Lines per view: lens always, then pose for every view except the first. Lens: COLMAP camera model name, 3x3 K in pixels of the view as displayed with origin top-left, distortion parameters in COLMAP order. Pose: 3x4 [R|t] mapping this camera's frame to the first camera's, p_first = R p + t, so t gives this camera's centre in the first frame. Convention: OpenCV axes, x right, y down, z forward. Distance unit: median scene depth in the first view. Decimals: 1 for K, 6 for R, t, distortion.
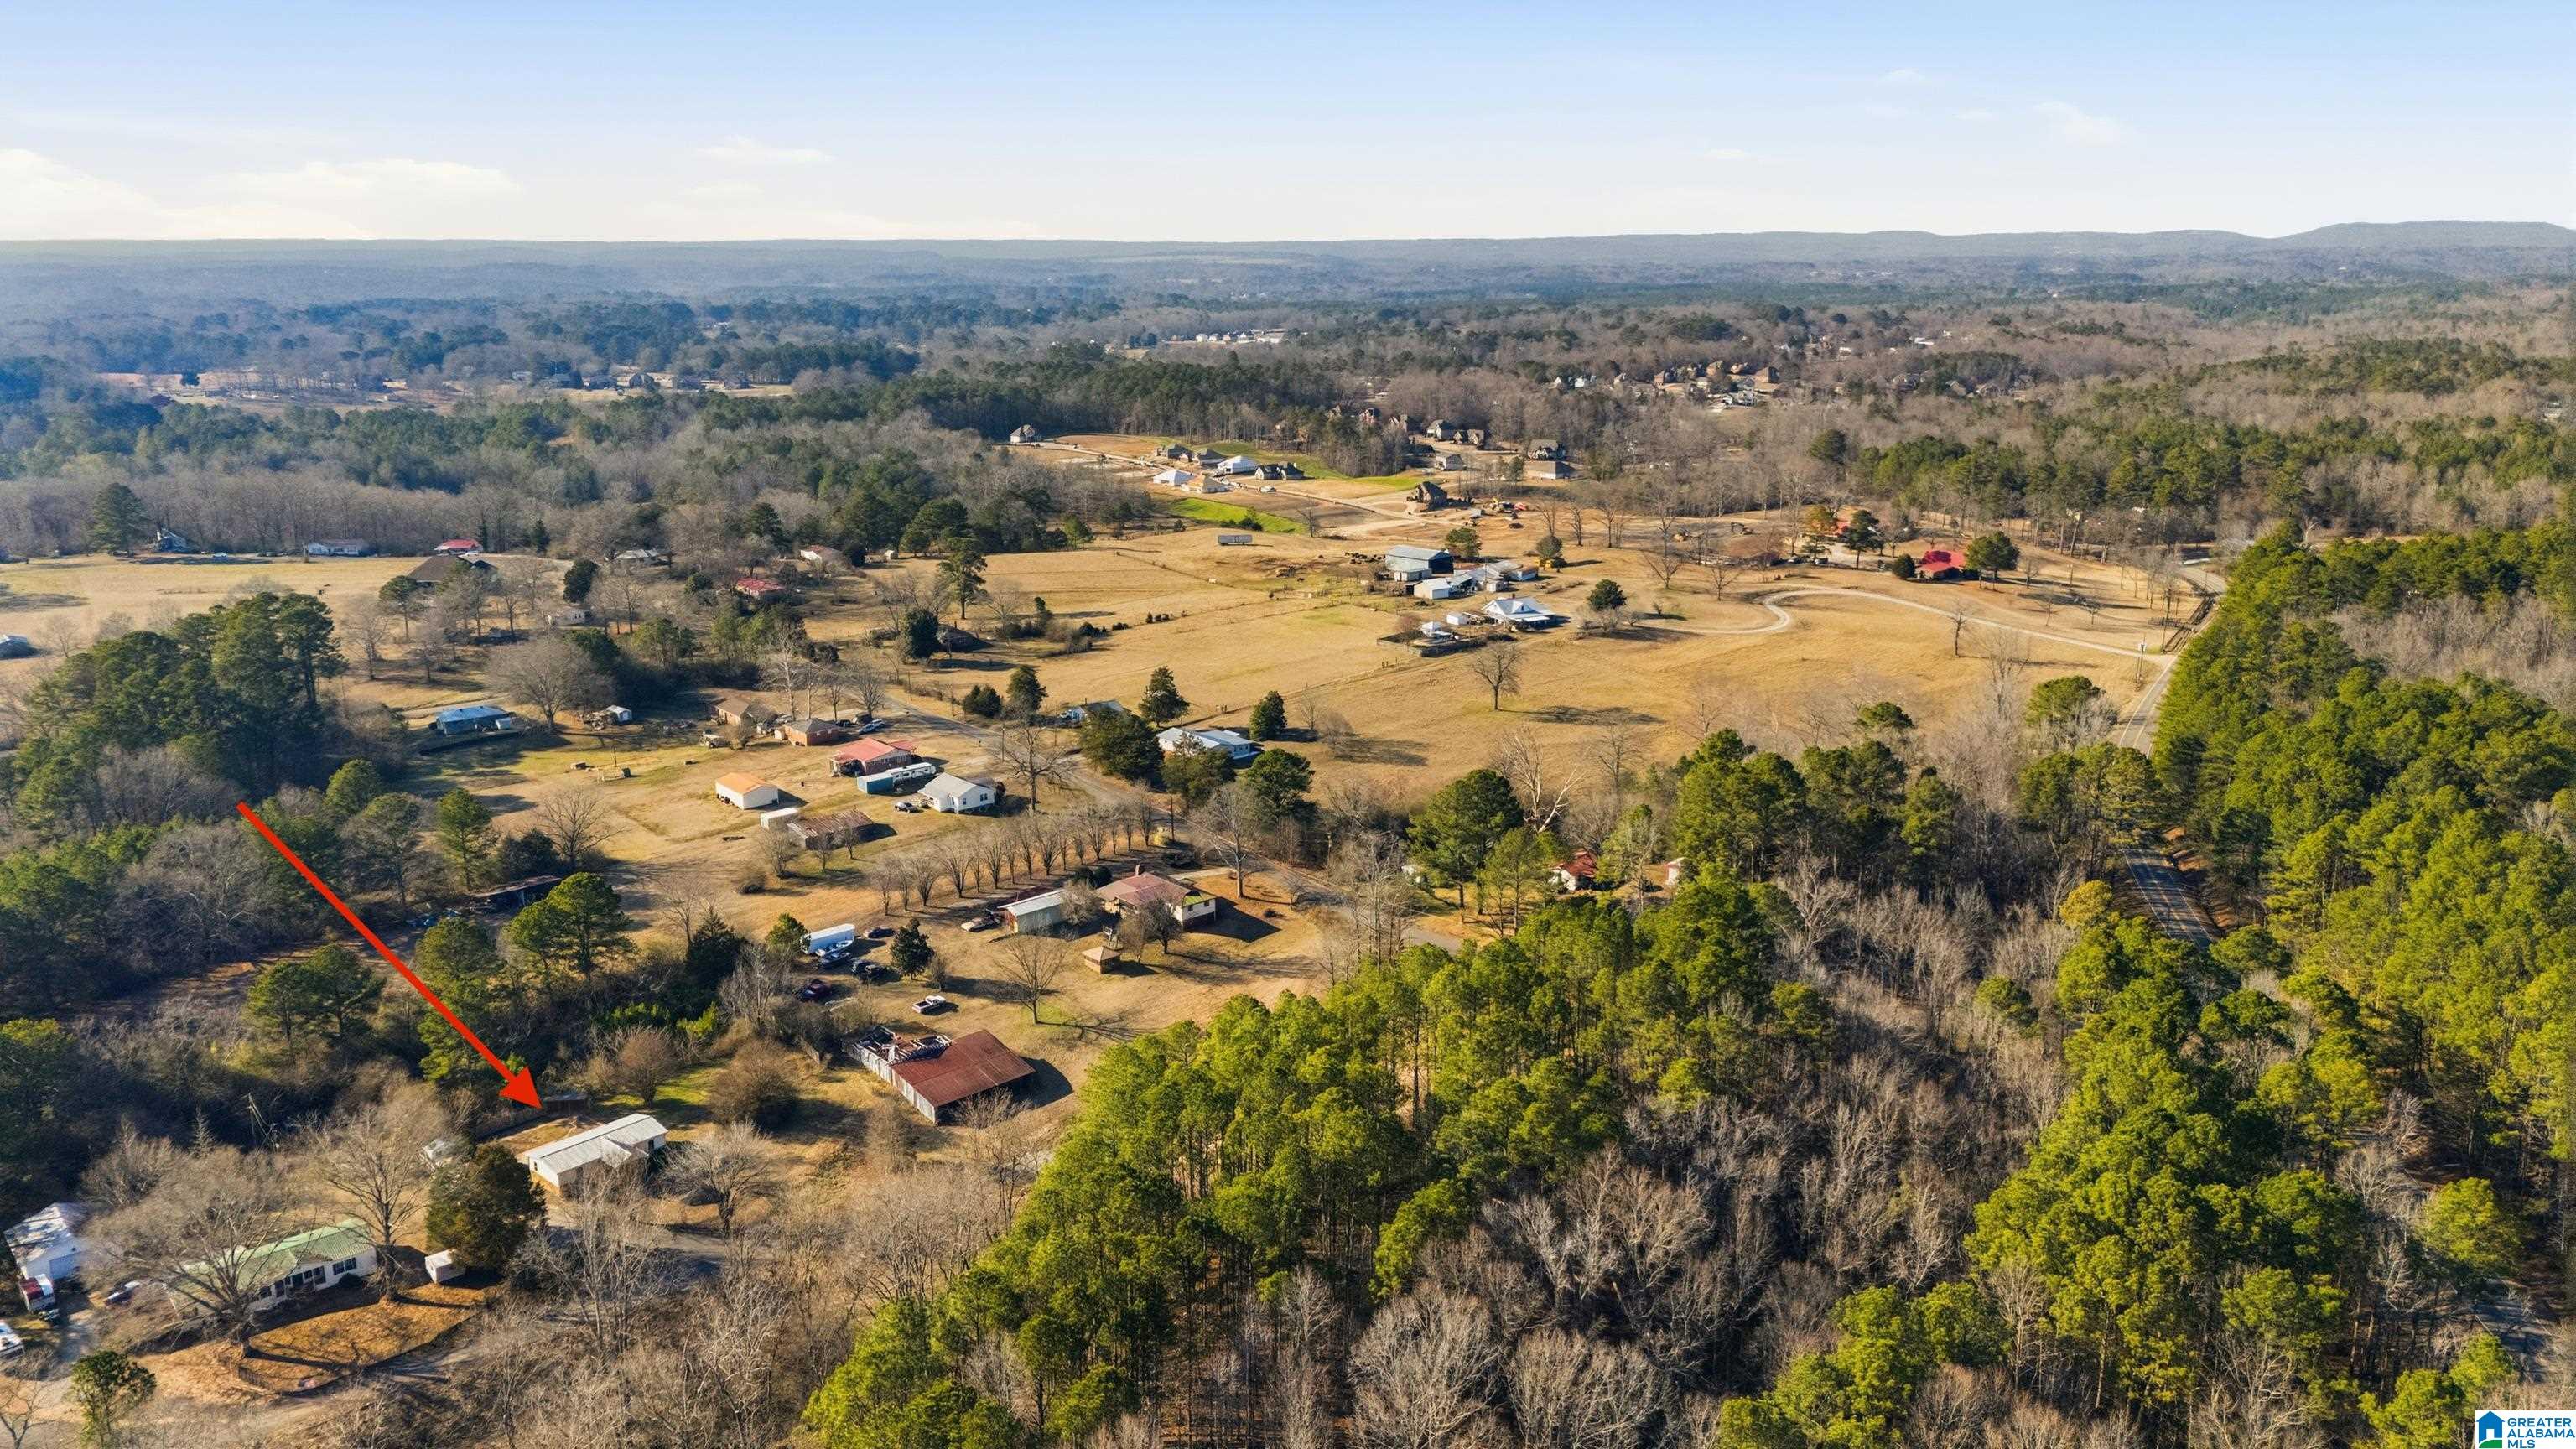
lens RADIAL K [[1848.0, 0, 1288.0], [0, 1848.0, 724.5], [0, 0, 1]] dist [0.121457, -0.175859]
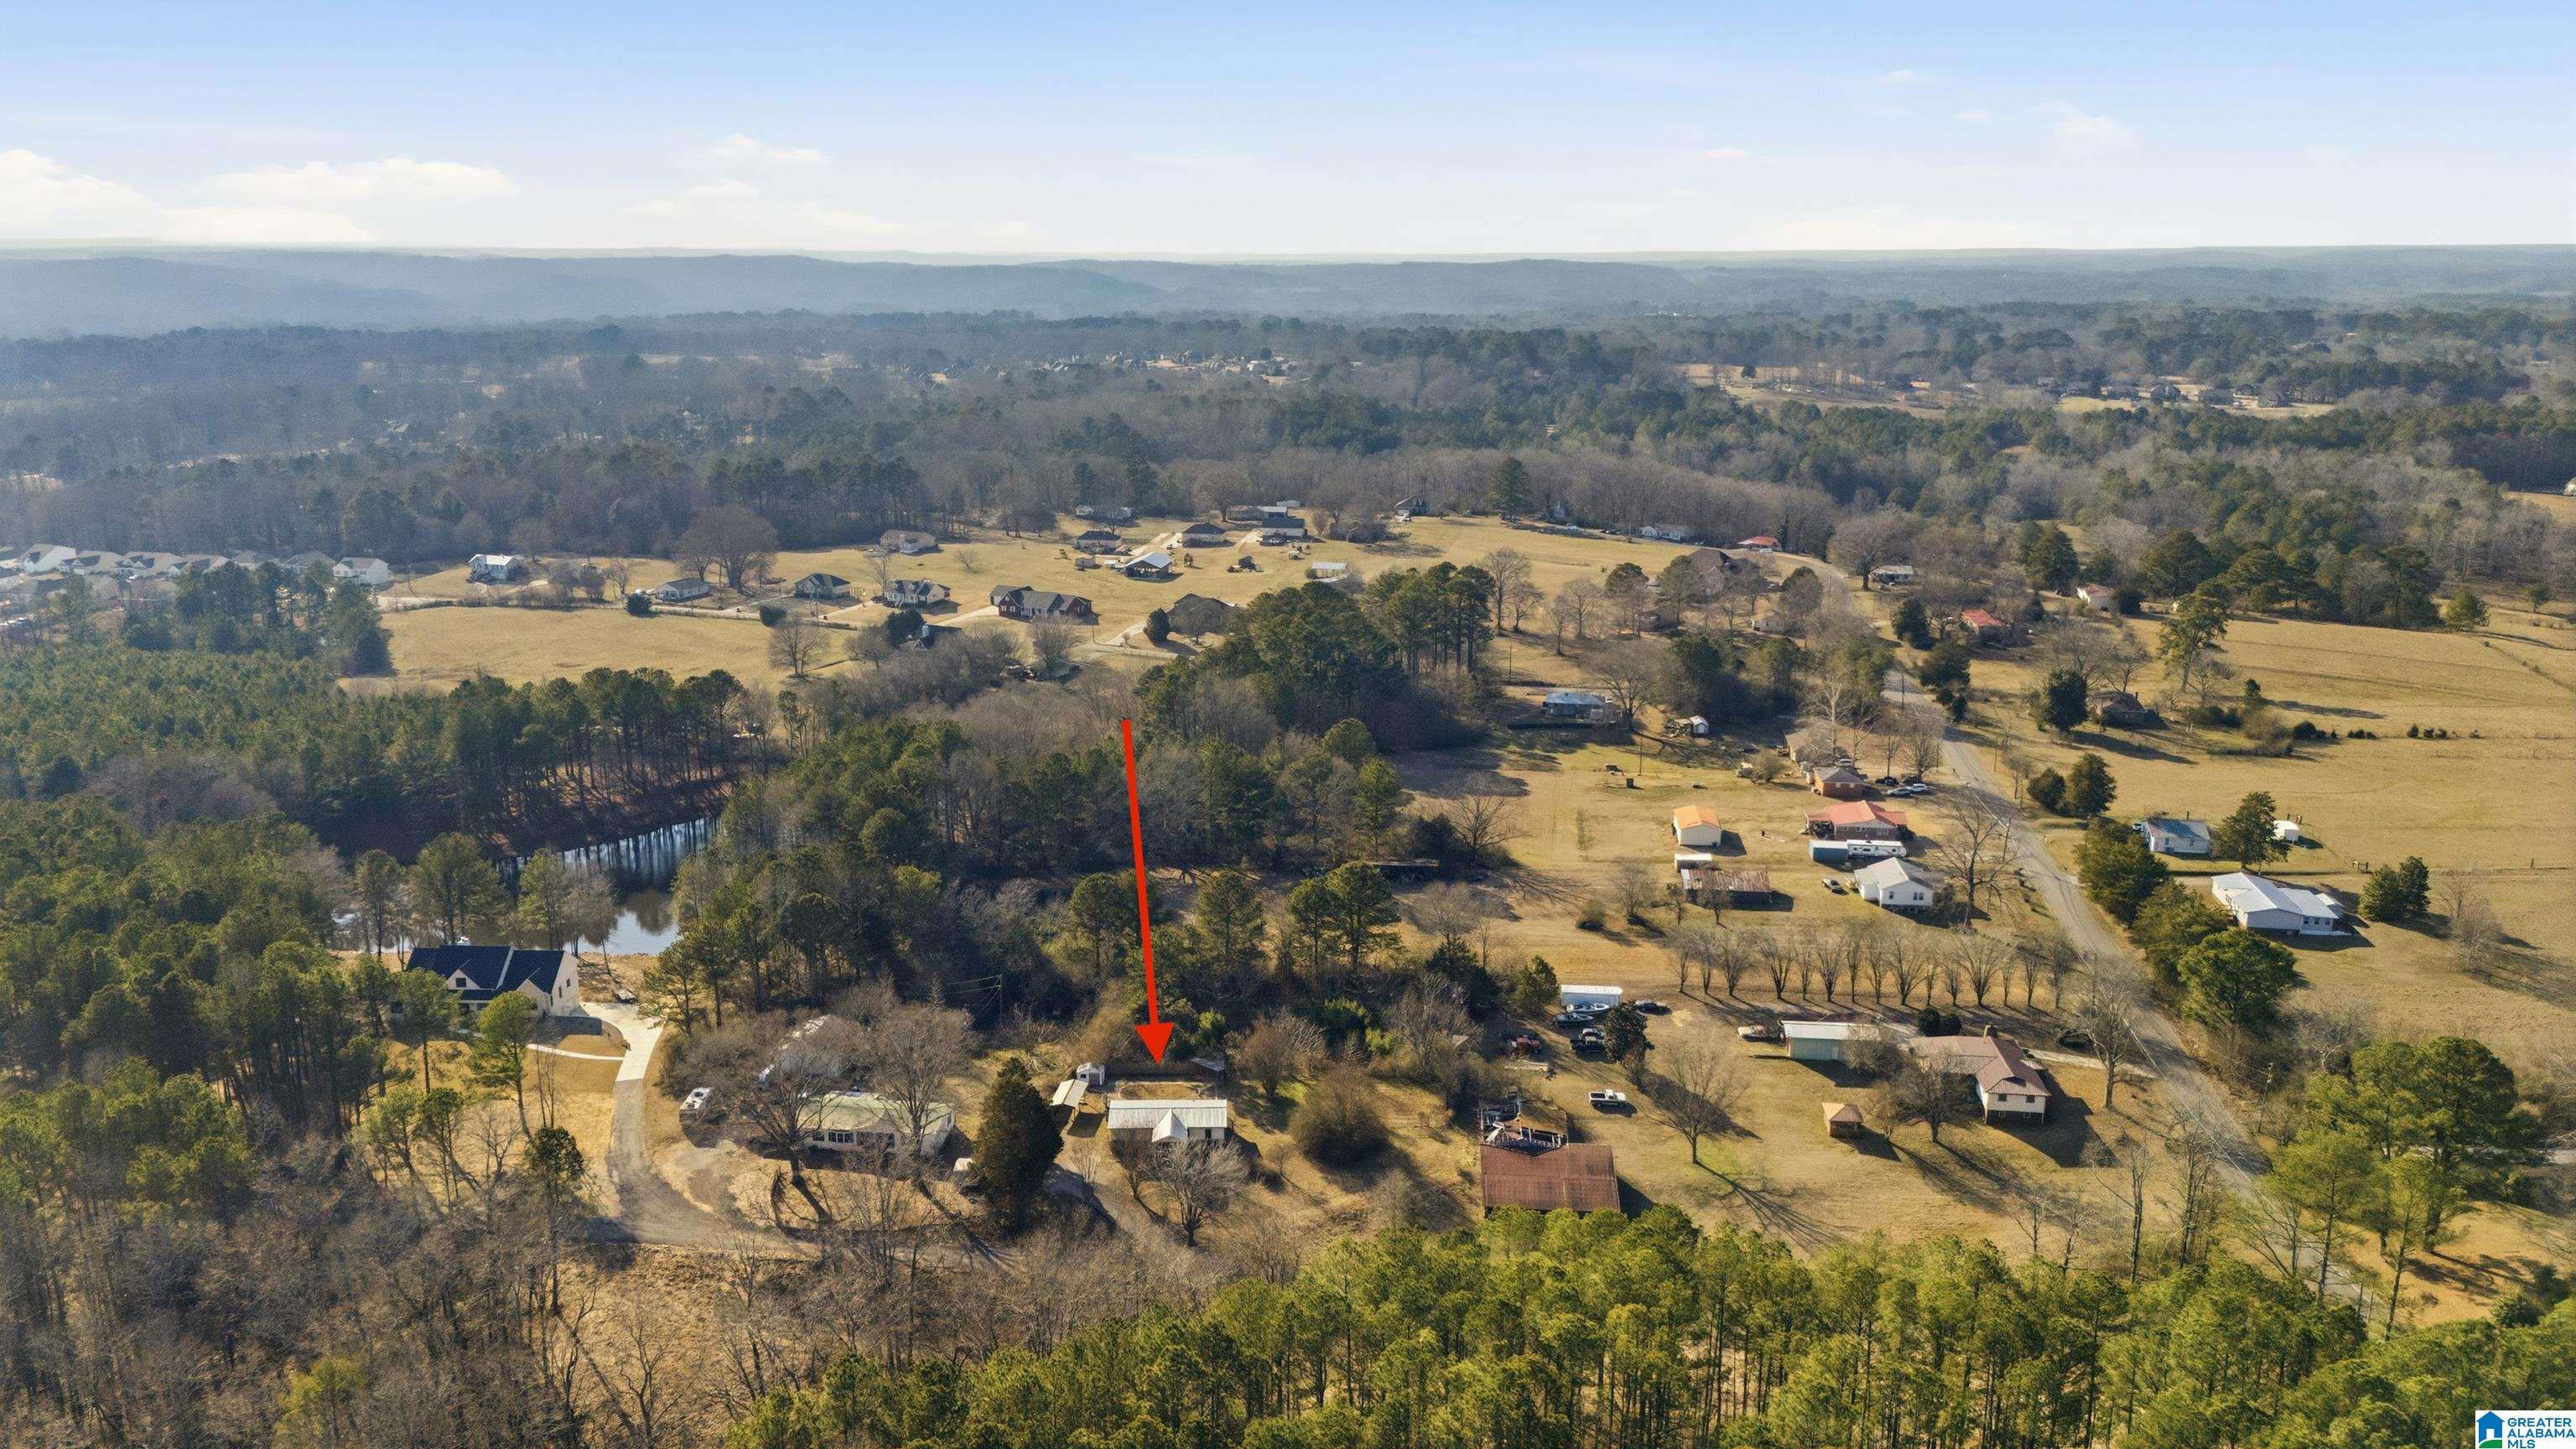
lens RADIAL K [[1848.0, 0, 1288.0], [0, 1848.0, 724.5], [0, 0, 1]] dist [0.121457, -0.175859]
pose [[0.684715, 0.183496, -0.705333, 0.227742], [-0.184666, 0.979885, 0.075655, -0.049149], [0.705028, 0.078449, 0.704827, 0.190099]]
